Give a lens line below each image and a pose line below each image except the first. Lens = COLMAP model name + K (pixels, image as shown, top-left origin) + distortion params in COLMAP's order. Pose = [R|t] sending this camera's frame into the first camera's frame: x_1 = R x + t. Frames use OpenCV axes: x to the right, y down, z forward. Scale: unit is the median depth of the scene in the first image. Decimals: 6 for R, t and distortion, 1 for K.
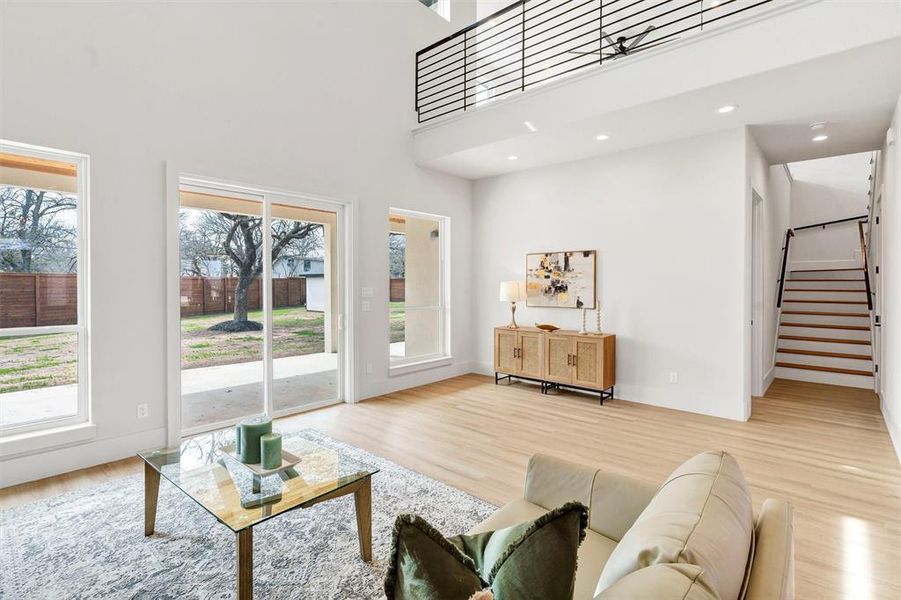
lens RADIAL K [[429.5, 0, 452.3], [0, 429.5, 292.4], [0, 0, 1]] dist [-0.000850, -0.000154]
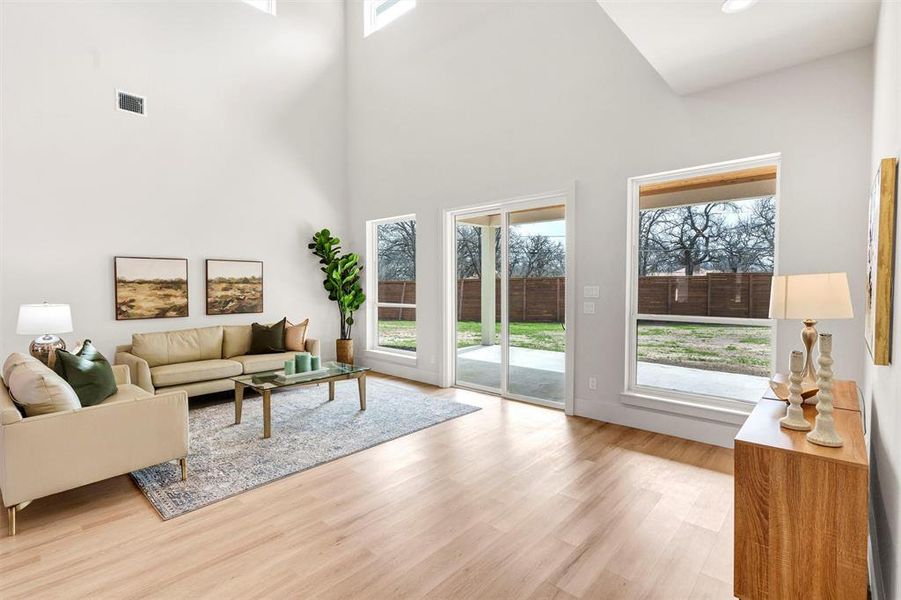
lens RADIAL K [[429.5, 0, 452.3], [0, 429.5, 292.4], [0, 0, 1]] dist [-0.000850, -0.000154]
pose [[-0.006419, 0.023053, -0.999714, 0.414358], [-0.014688, 0.999624, 0.023145, -0.008189], [0.999872, 0.014832, -0.006078, 0.481673]]
